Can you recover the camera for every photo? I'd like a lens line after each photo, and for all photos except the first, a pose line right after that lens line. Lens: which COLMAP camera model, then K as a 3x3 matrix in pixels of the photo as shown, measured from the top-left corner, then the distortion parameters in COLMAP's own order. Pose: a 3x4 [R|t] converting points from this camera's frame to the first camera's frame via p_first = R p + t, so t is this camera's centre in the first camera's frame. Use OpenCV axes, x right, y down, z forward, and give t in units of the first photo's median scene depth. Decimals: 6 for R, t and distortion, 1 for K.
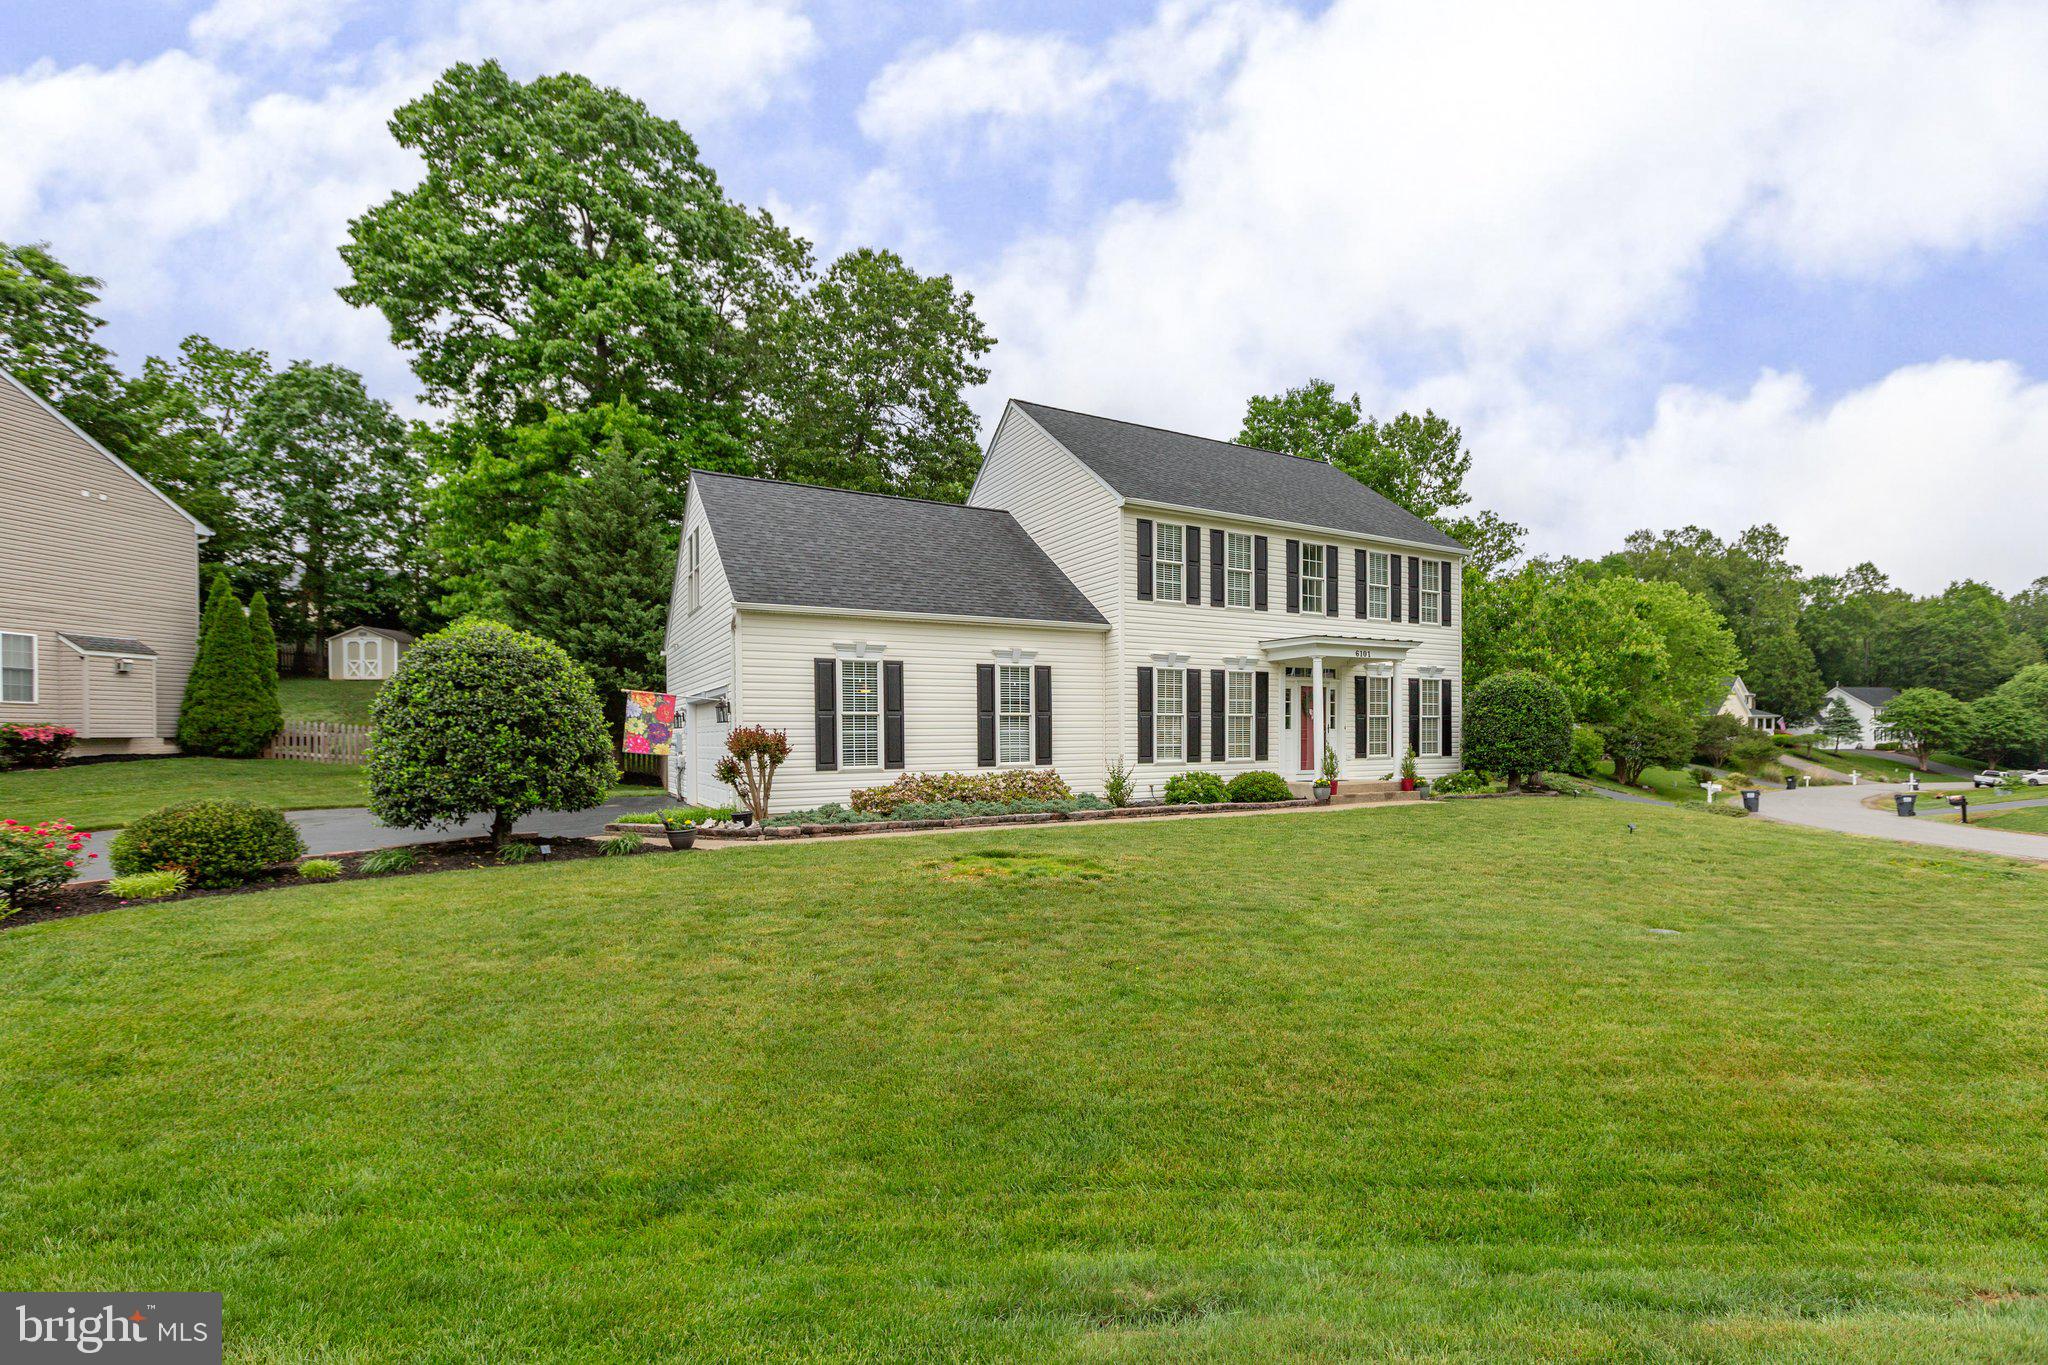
lens RADIAL K [[960.9, 0, 1176.6], [0, 960.9, 729.2], [0, 0, 1]] dist [-0.000735, 0.000213]
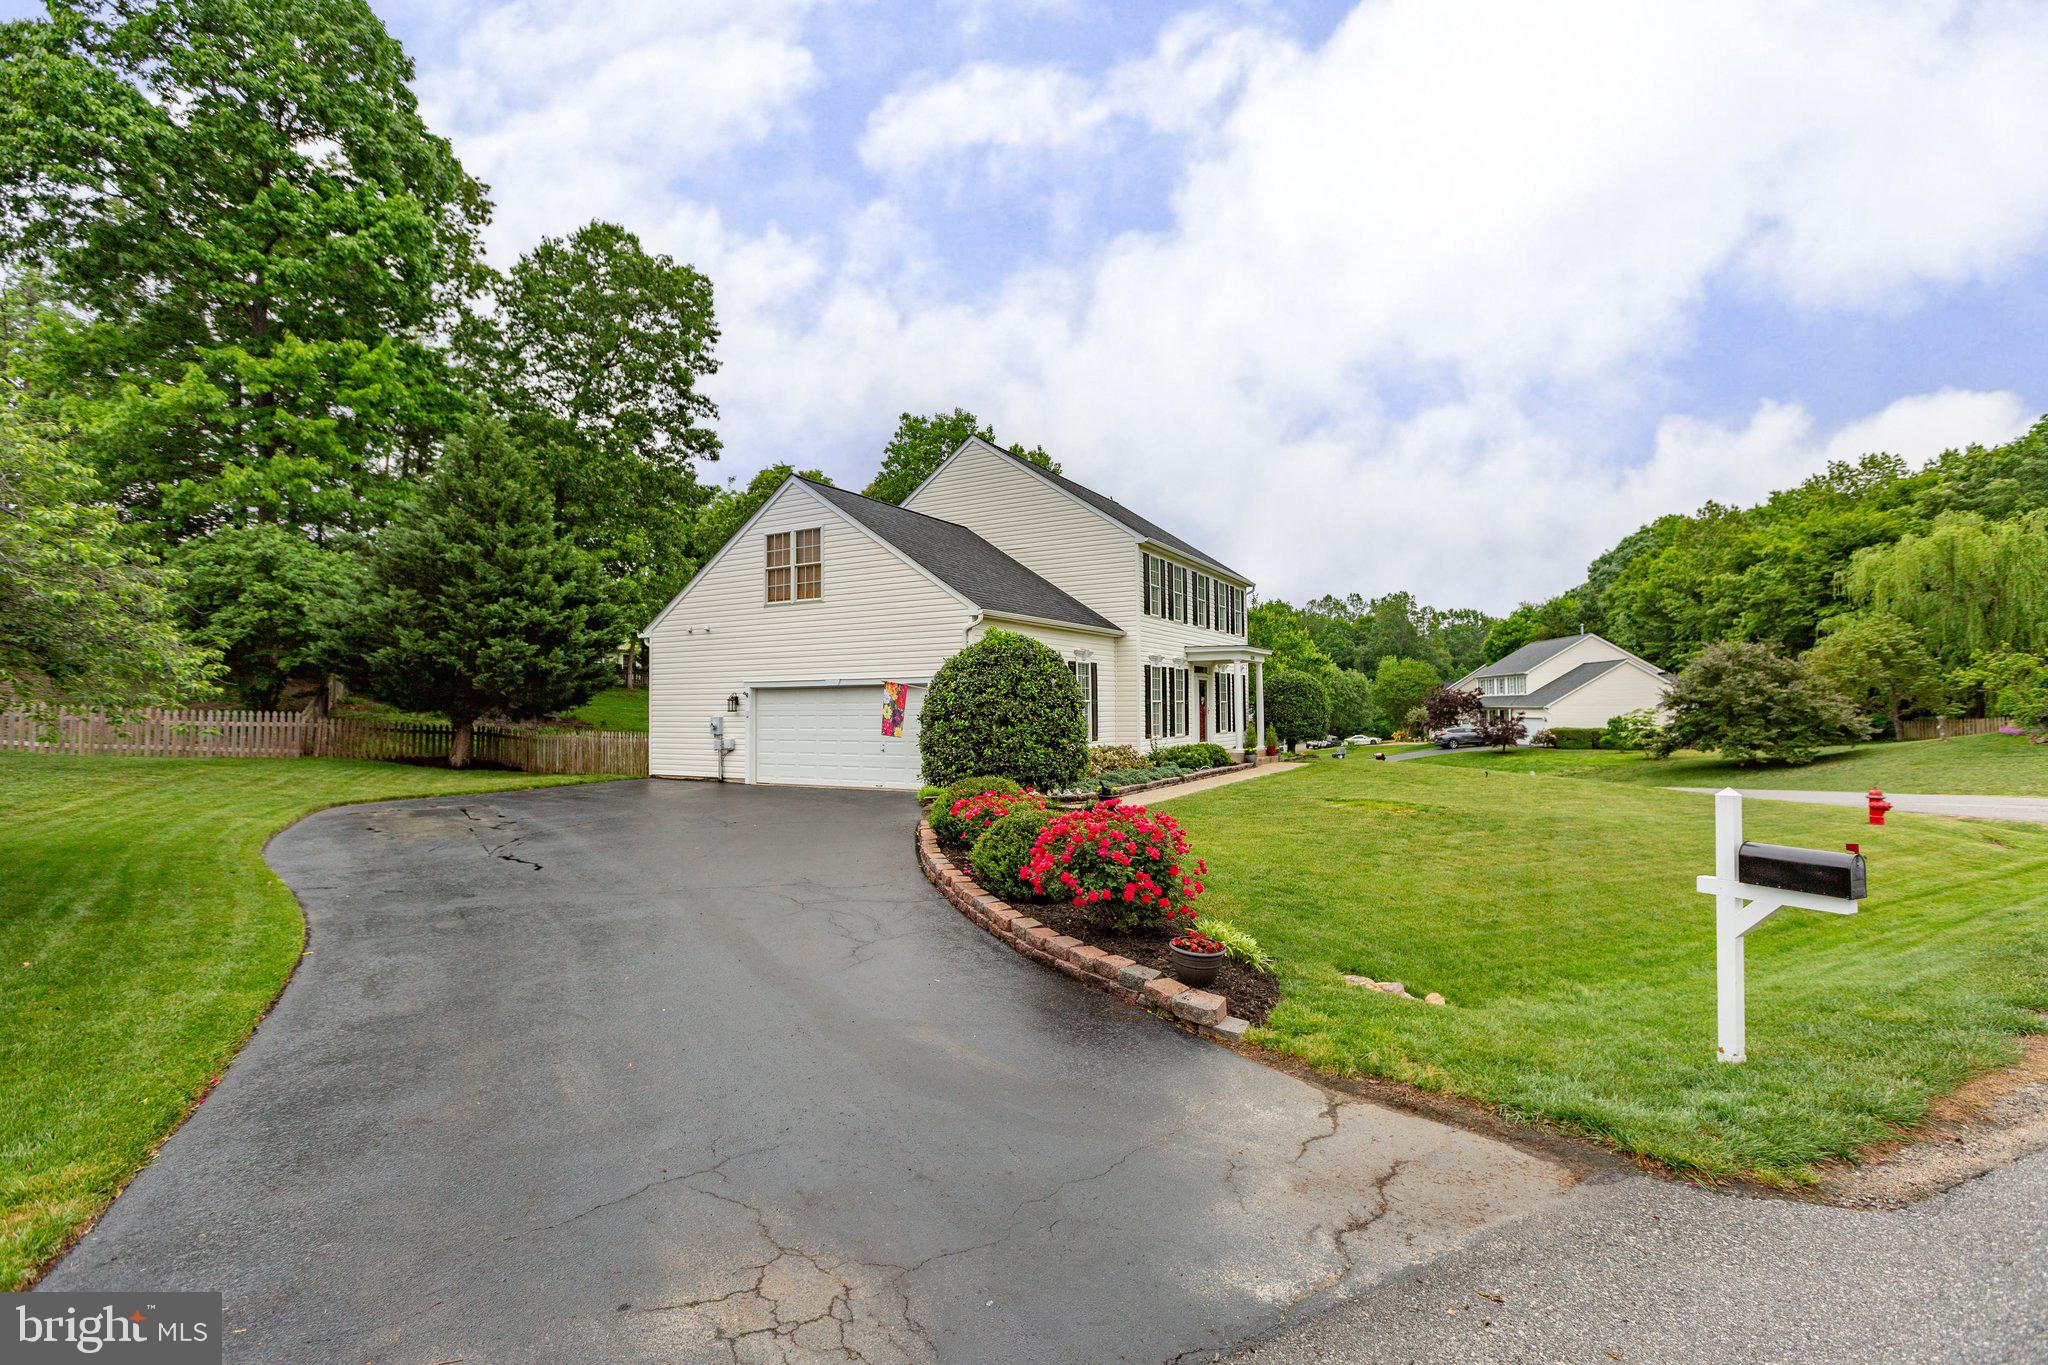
lens RADIAL K [[909.1, 0, 1028.6], [0, 909.1, 657.2], [0, 0, 1]] dist [0.000979, 0.000111]
pose [[0.890523, 0.026463, 0.454169, -0.686604], [-0.003104, 0.998637, -0.052100, -0.009771], [-0.454928, 0.044987, 0.889391, -0.026880]]
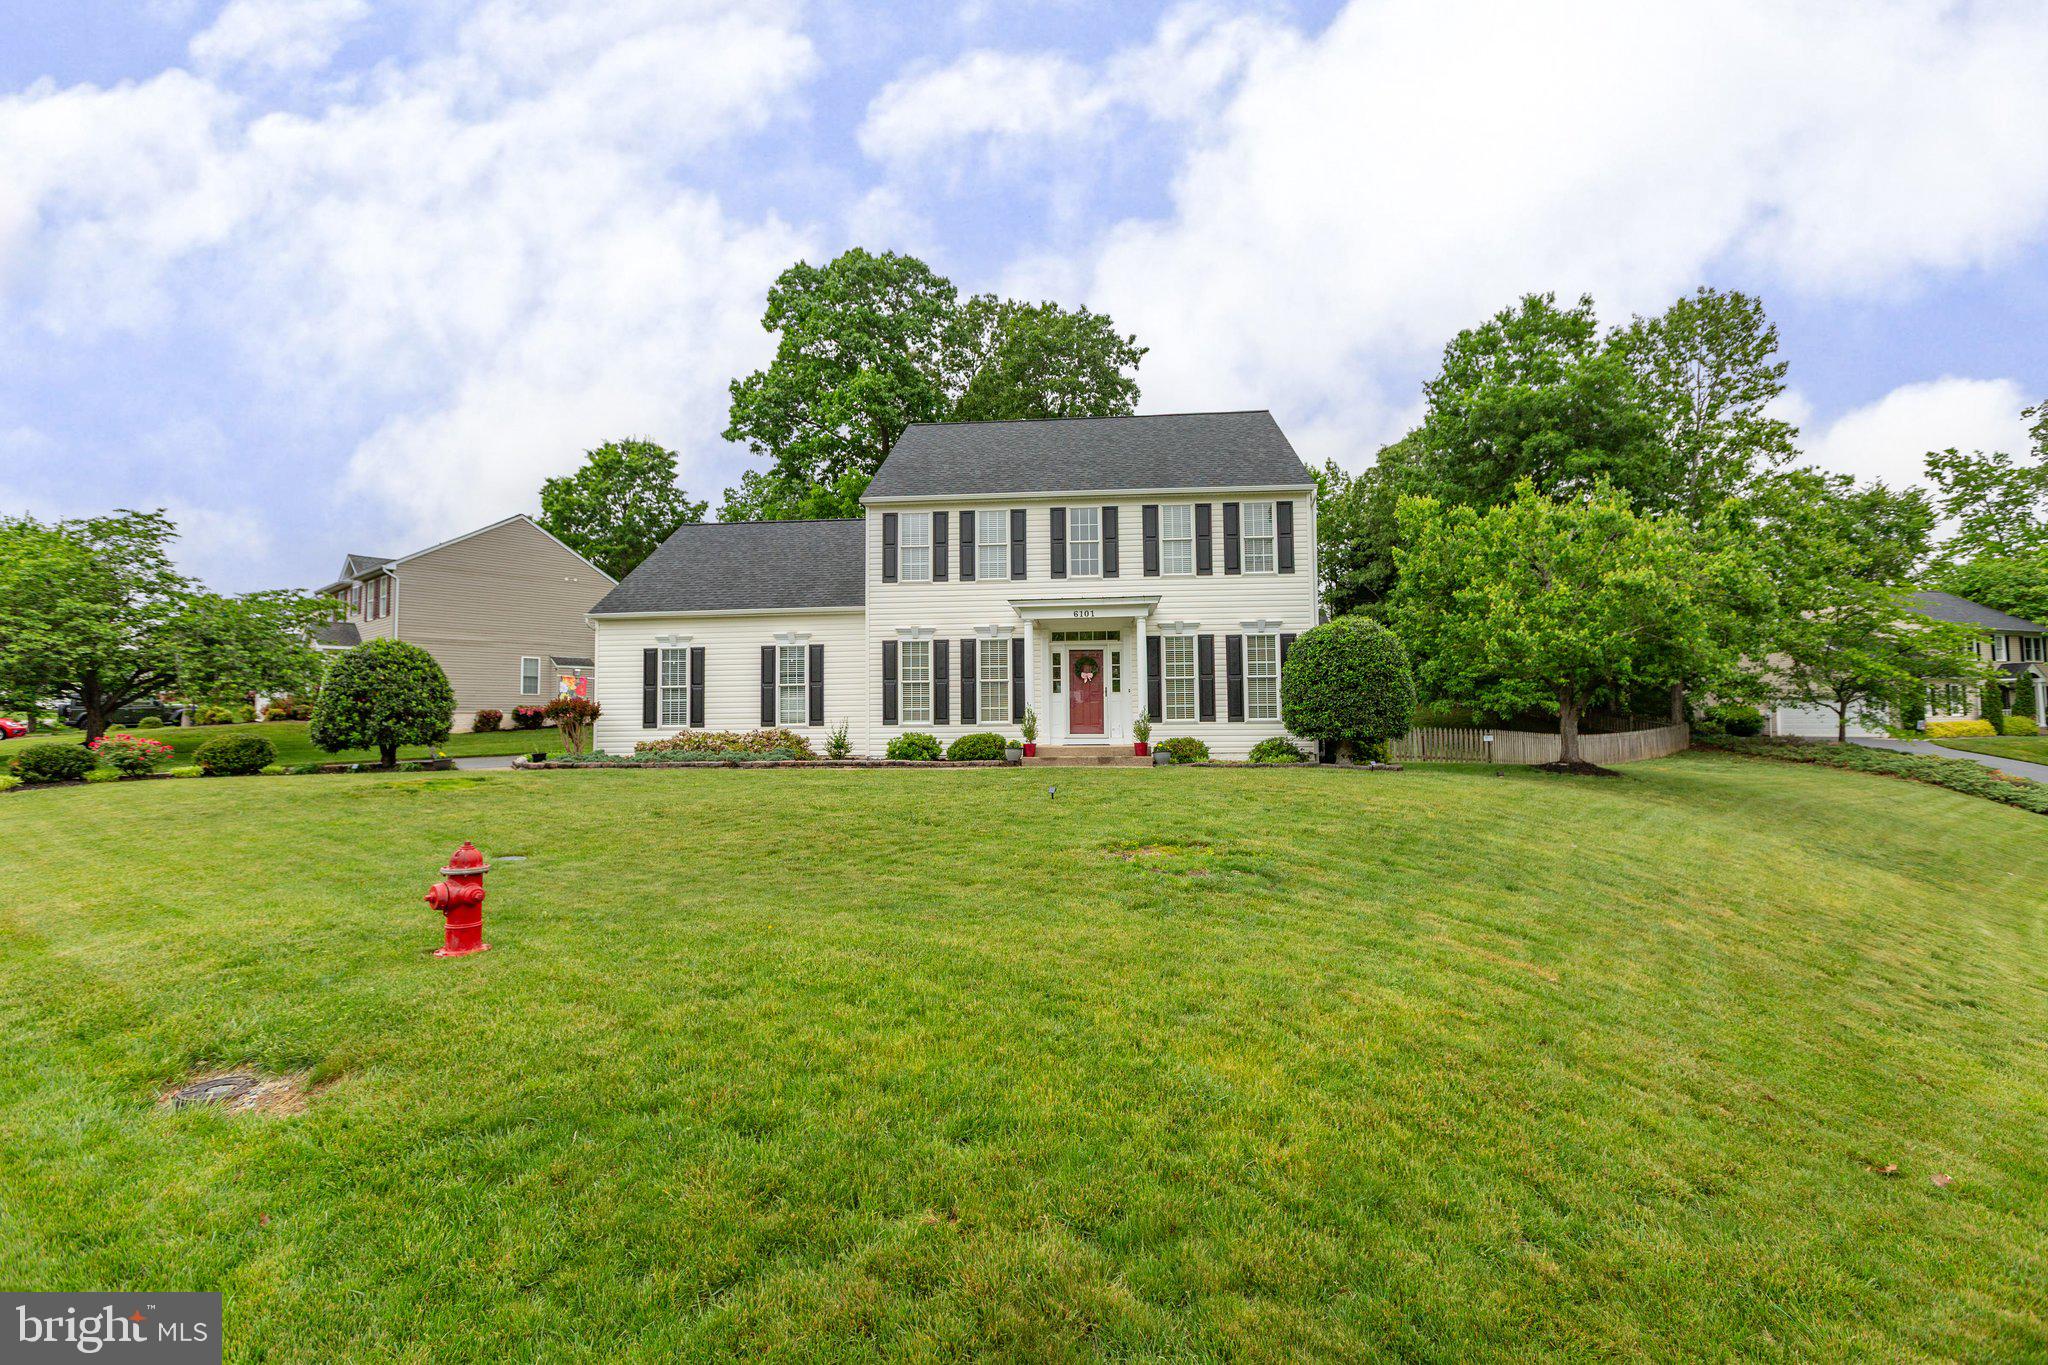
lens RADIAL K [[909.1, 0, 1028.6], [0, 909.1, 657.2], [0, 0, 1]] dist [0.000979, 0.000111]
pose [[0.783294, -0.047246, -0.619853, 0.710938], [0.010395, 0.997964, -0.062930, 0.023001], [0.621564, 0.042849, 0.782190, 0.237927]]
